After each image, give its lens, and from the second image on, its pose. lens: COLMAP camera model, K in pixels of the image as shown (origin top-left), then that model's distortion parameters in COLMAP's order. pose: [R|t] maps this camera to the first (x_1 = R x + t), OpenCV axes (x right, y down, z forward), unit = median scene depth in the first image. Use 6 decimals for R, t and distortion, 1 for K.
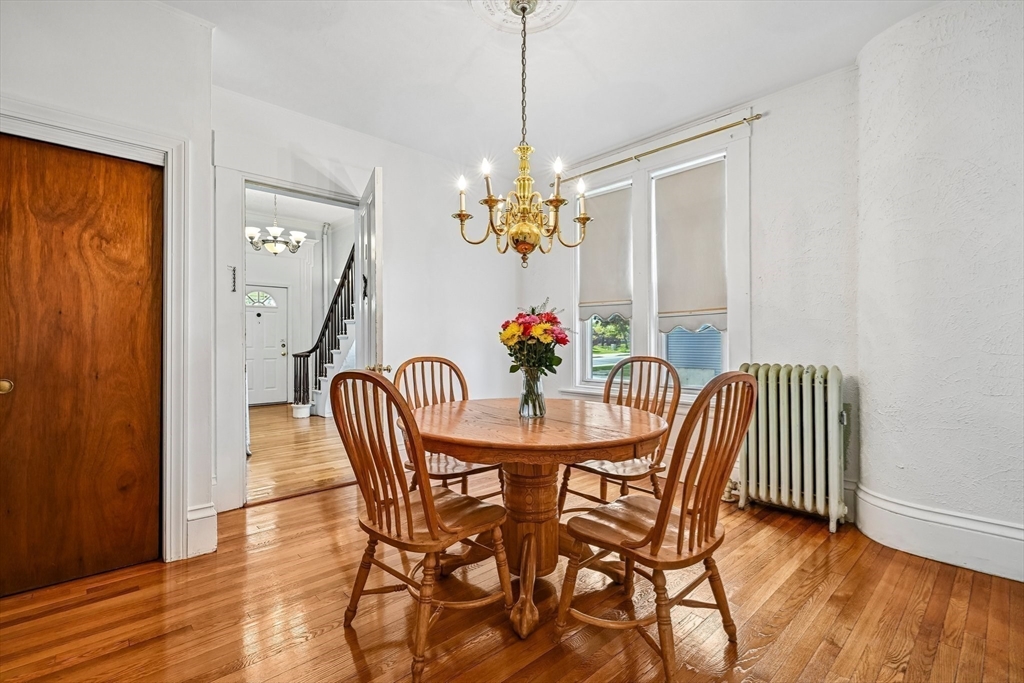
lens RADIAL K [[457.6, 0, 511.2], [0, 457.6, 341.3], [0, 0, 1]] dist [-0.000831, -0.000008]
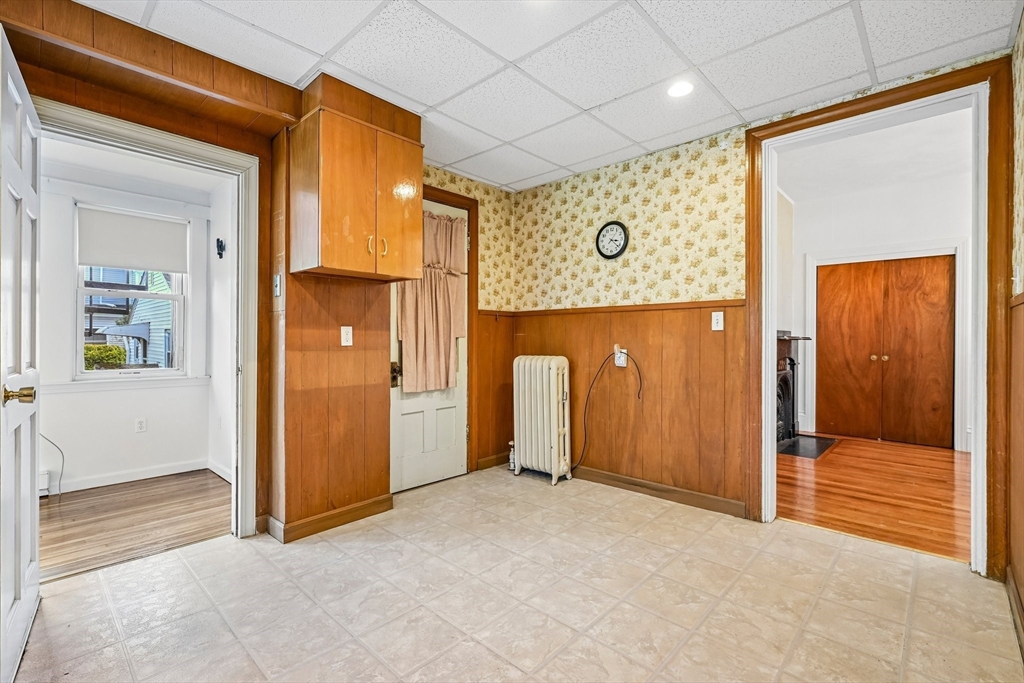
lens RADIAL K [[457.6, 0, 511.2], [0, 457.6, 341.3], [0, 0, 1]] dist [-0.000831, -0.000008]
pose [[0.082425, 0.003694, -0.996590, 1.161249], [-0.002267, 0.999991, 0.003519, 0.000444], [0.996595, 0.001969, 0.082432, -1.191546]]
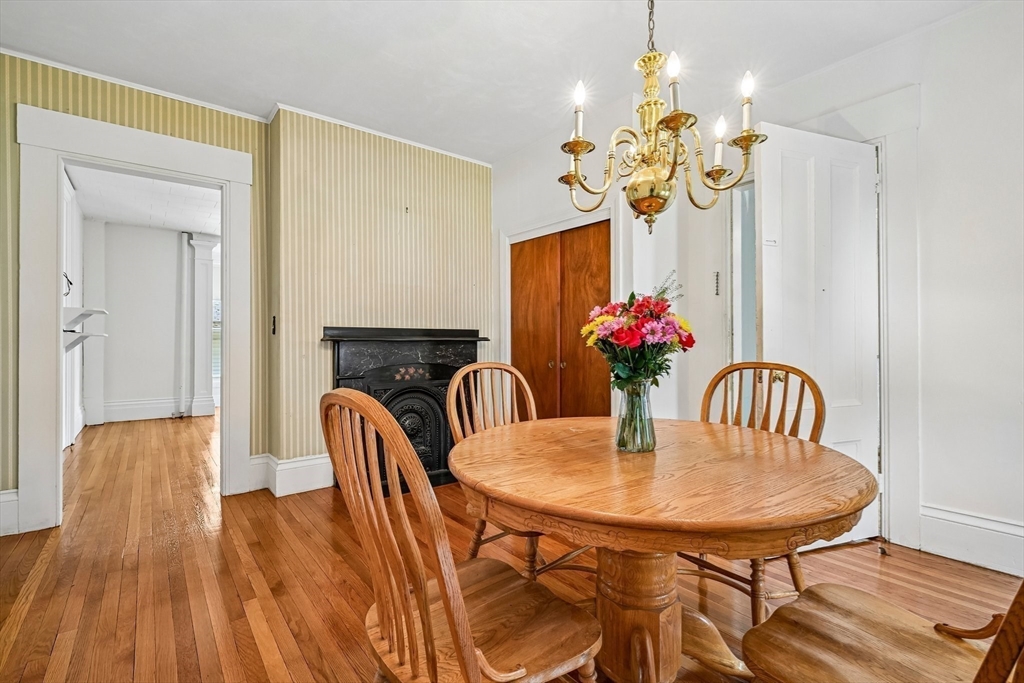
lens RADIAL K [[457.6, 0, 511.2], [0, 457.6, 341.3], [0, 0, 1]] dist [-0.000831, -0.000008]
pose [[-0.066161, 0.003365, -0.997803, 0.726753], [0.002588, 0.999992, 0.003200, -0.004569], [0.997806, -0.002371, -0.066170, 0.829000]]
